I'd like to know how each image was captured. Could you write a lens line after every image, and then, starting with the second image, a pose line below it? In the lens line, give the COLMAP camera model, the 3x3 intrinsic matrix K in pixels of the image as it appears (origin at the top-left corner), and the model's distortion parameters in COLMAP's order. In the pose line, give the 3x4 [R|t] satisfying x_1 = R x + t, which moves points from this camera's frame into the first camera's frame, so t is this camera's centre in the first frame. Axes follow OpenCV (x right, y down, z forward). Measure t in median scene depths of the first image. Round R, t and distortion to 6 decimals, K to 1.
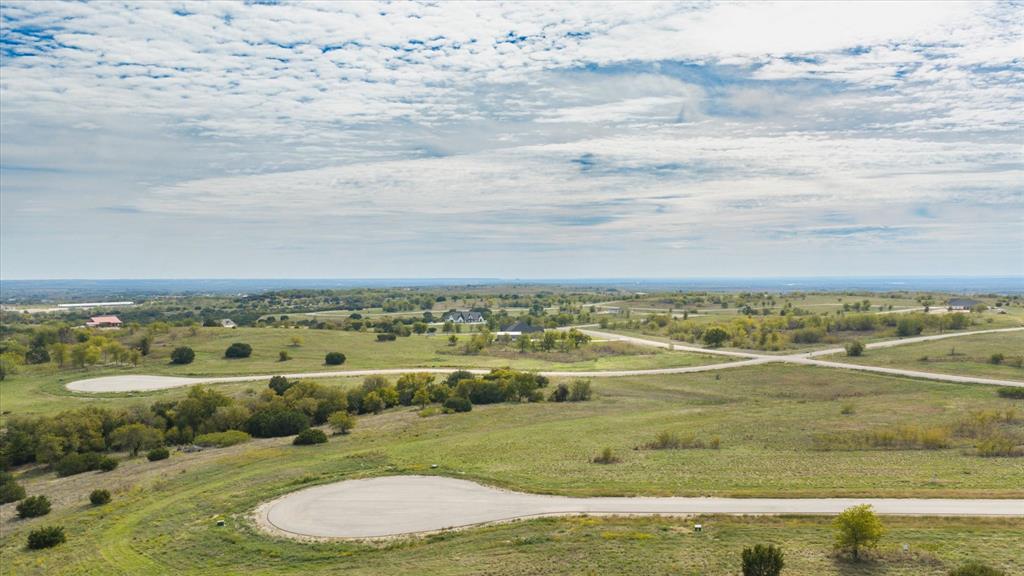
lens RADIAL K [[848.5, 0, 514.4], [0, 848.5, 291.1], [0, 0, 1]] dist [0.024719, -0.047235]
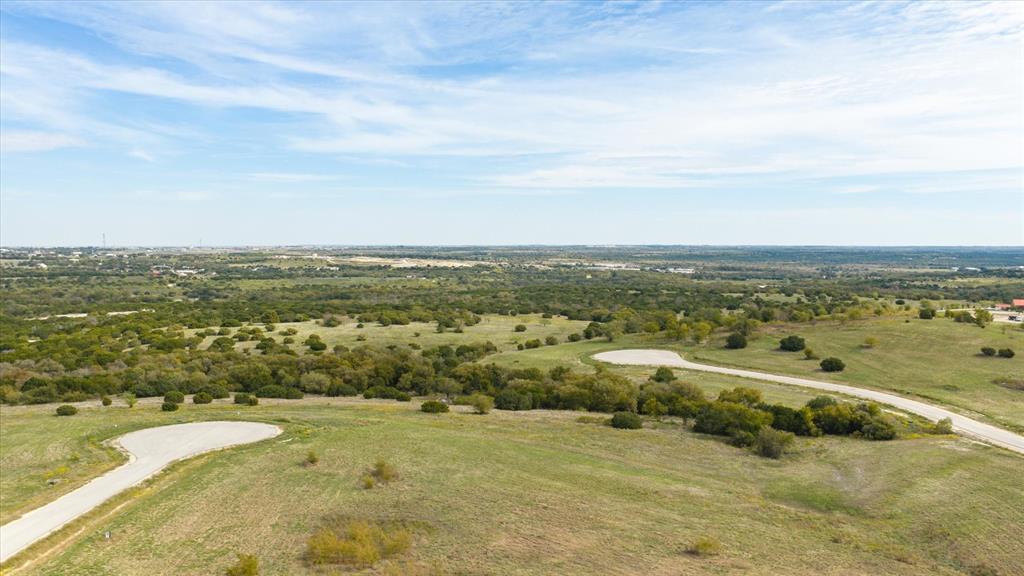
lens RADIAL K [[848.5, 0, 514.4], [0, 848.5, 291.1], [0, 0, 1]] dist [0.024719, -0.047235]
pose [[0.242305, 0.059852, -0.968352, 0.525972], [-0.019715, 0.998193, 0.056763, -0.038969], [0.970000, 0.005337, 0.243048, 0.424204]]
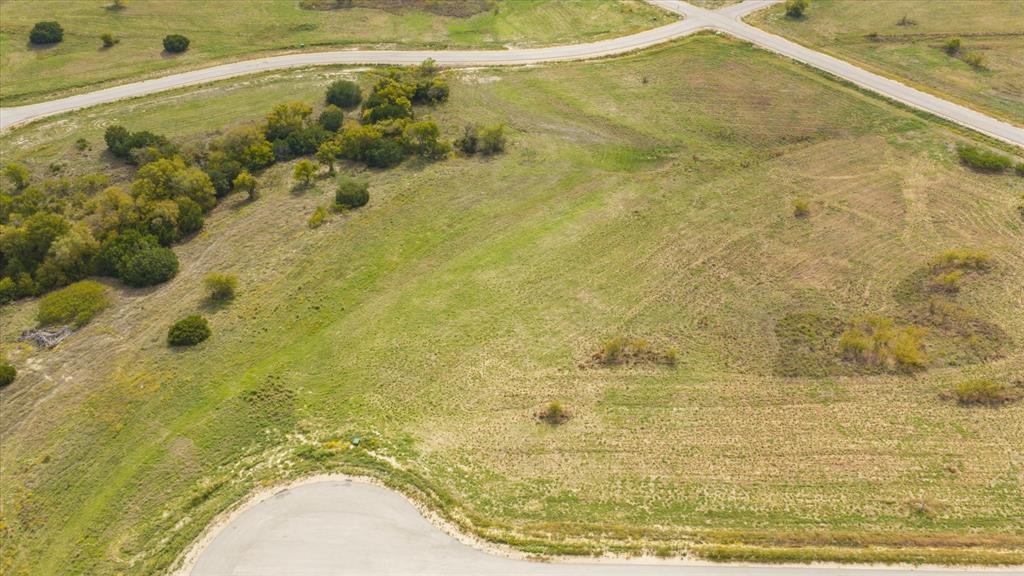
lens RADIAL K [[848.5, 0, 514.4], [0, 848.5, 291.1], [0, 0, 1]] dist [0.024719, -0.047235]
pose [[0.988930, -0.090653, 0.117473, -0.010164], [0.006493, 0.817360, 0.576091, -0.175822], [-0.148242, -0.568950, 0.808900, 0.159229]]
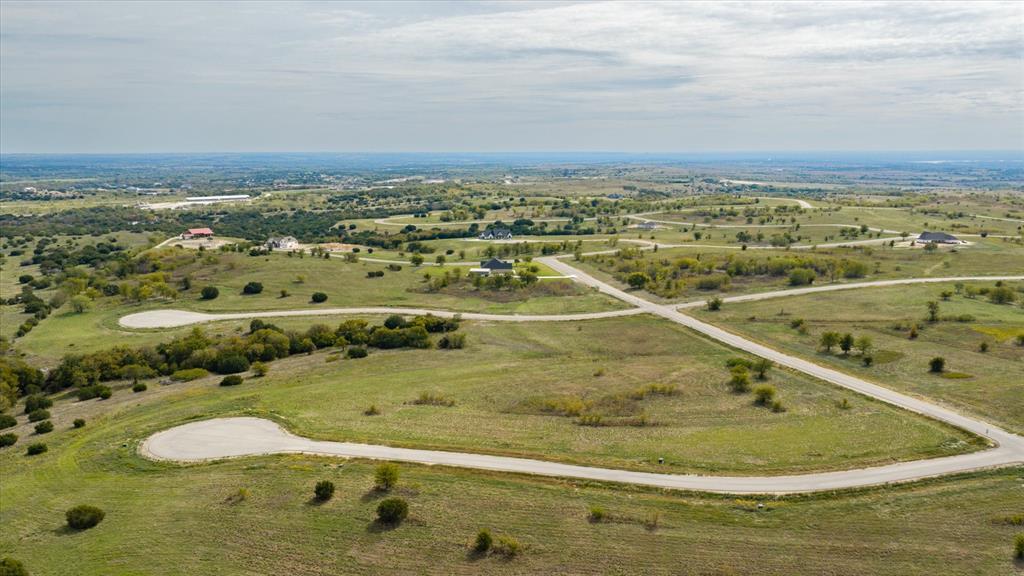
lens RADIAL K [[848.5, 0, 514.4], [0, 848.5, 291.1], [0, 0, 1]] dist [0.024719, -0.047235]
pose [[0.988178, 0.028084, -0.150715, 0.265543], [-0.005435, 0.988878, 0.148633, -0.118559], [0.153213, -0.146056, 0.977340, -0.223412]]
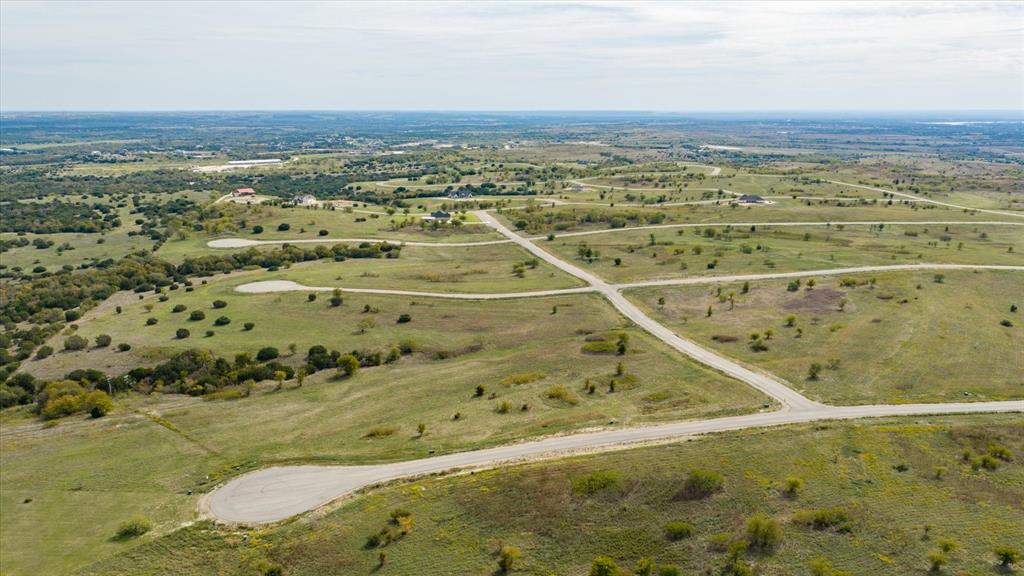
lens RADIAL K [[848.5, 0, 514.4], [0, 848.5, 291.1], [0, 0, 1]] dist [0.024719, -0.047235]
pose [[0.982190, 0.045112, -0.182392, 0.625529], [-0.008573, 0.980497, 0.196346, -0.190972], [0.187692, -0.191286, 0.963422, -0.962727]]
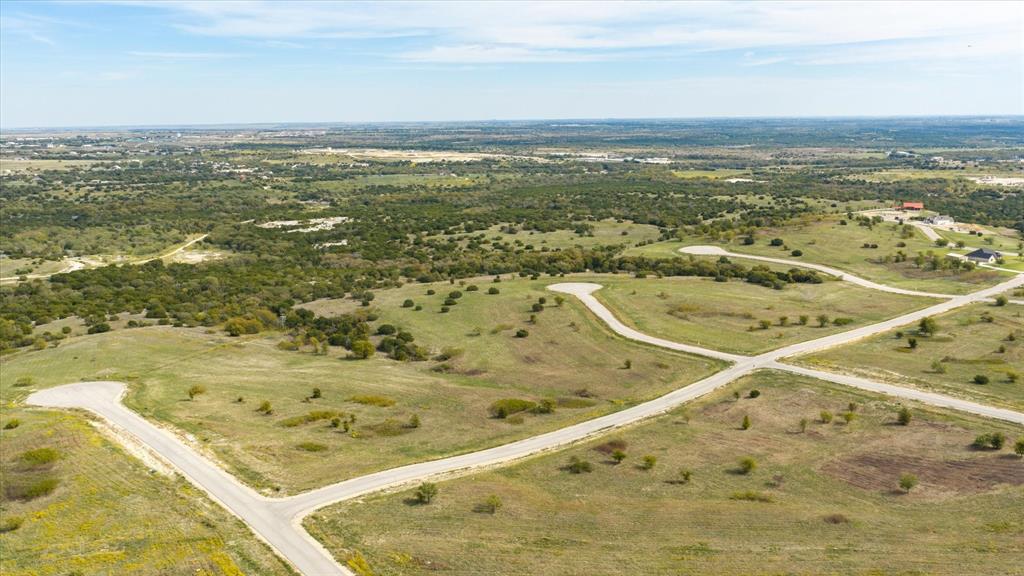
lens RADIAL K [[848.5, 0, 514.4], [0, 848.5, 291.1], [0, 0, 1]] dist [0.024719, -0.047235]
pose [[0.299640, 0.195314, -0.933846, 1.336828], [-0.007970, 0.979299, 0.202263, -0.210042], [0.954019, -0.053163, 0.294994, -0.191619]]
